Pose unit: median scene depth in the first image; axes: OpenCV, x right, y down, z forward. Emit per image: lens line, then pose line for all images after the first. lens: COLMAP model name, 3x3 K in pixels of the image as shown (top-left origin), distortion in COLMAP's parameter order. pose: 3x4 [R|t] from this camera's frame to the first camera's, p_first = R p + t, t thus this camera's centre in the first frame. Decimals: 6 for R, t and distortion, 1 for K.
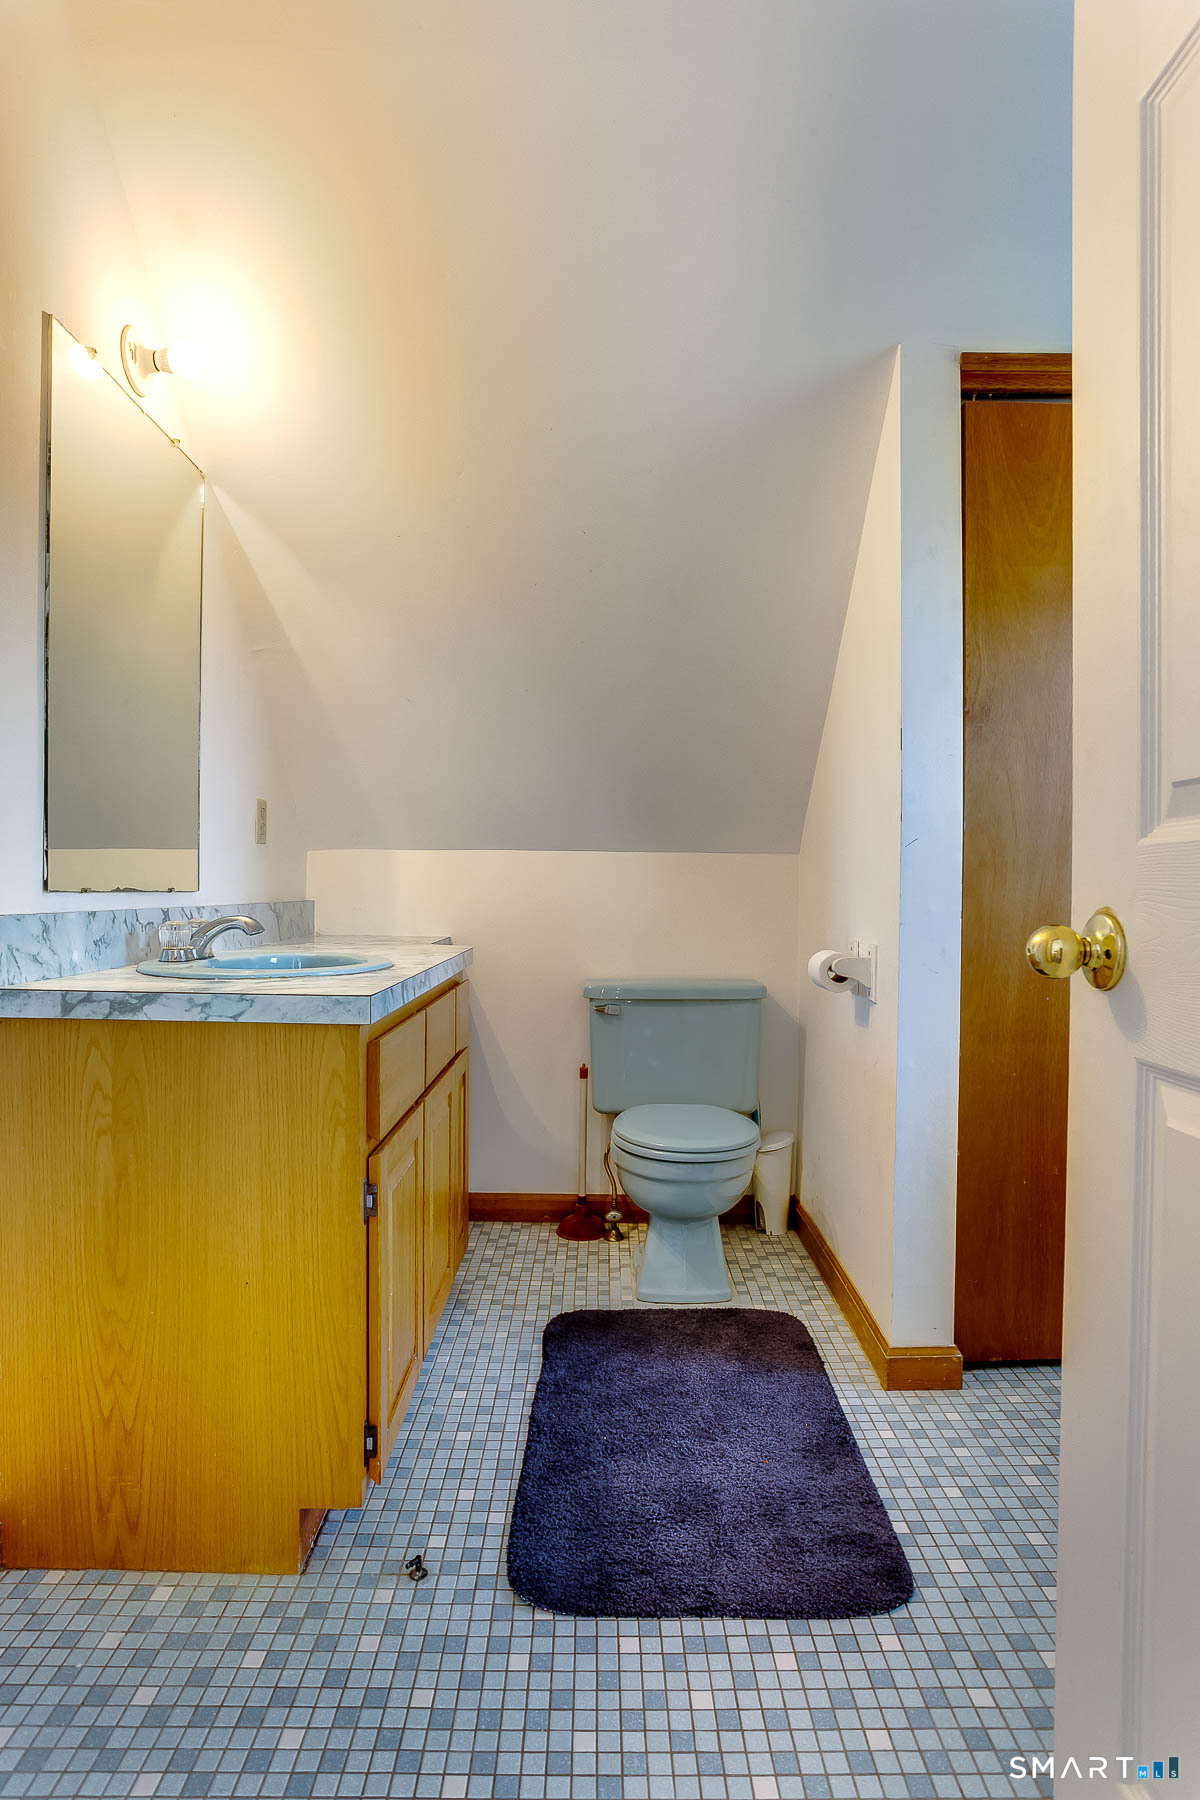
lens RADIAL K [[881.1, 0, 598.3], [0, 881.1, 913.5], [0, 0, 1]] dist [-0.091278, 0.054639]
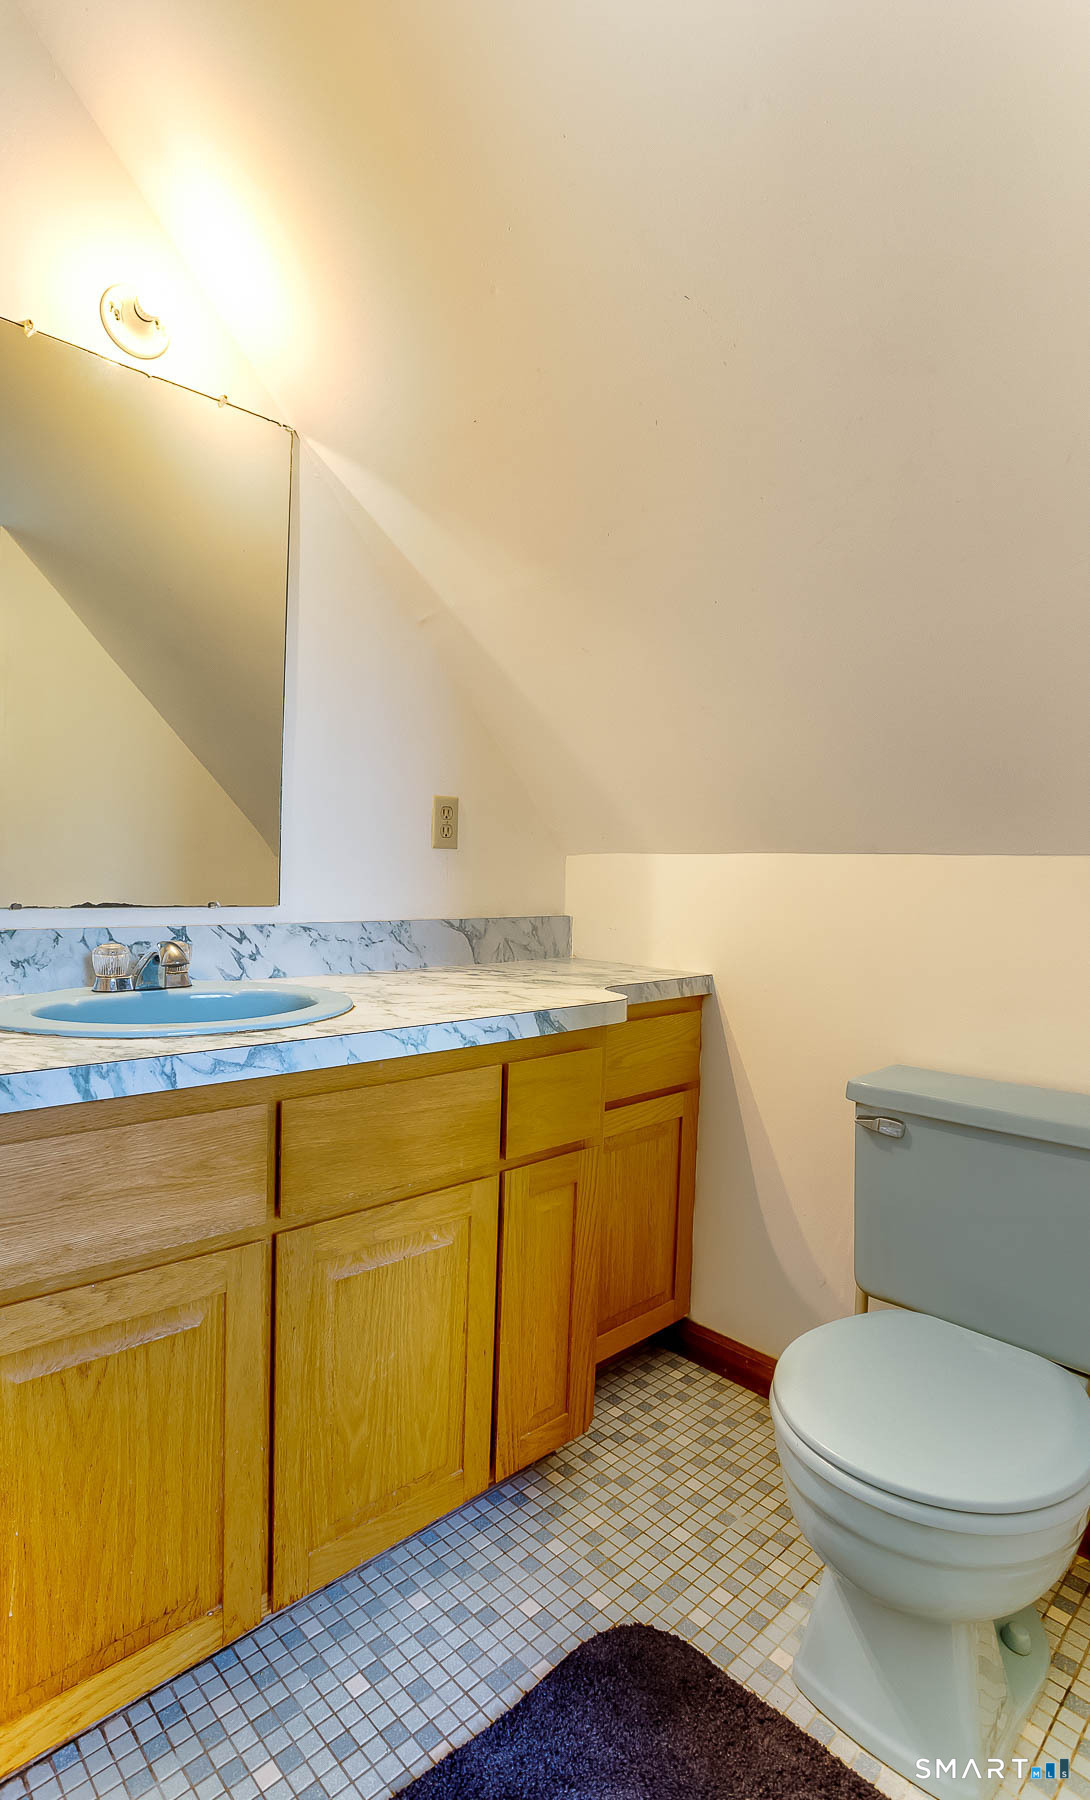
lens RADIAL K [[836.8, 0, 544.2], [0, 836.8, 908.6], [0, 0, 1]] dist [-0.072979, 0.021519]
pose [[0.687465, 0.031615, -0.725529, 0.272146], [-0.036688, 0.999288, 0.008780, -0.033587], [0.725290, 0.020582, 0.688136, 0.511388]]
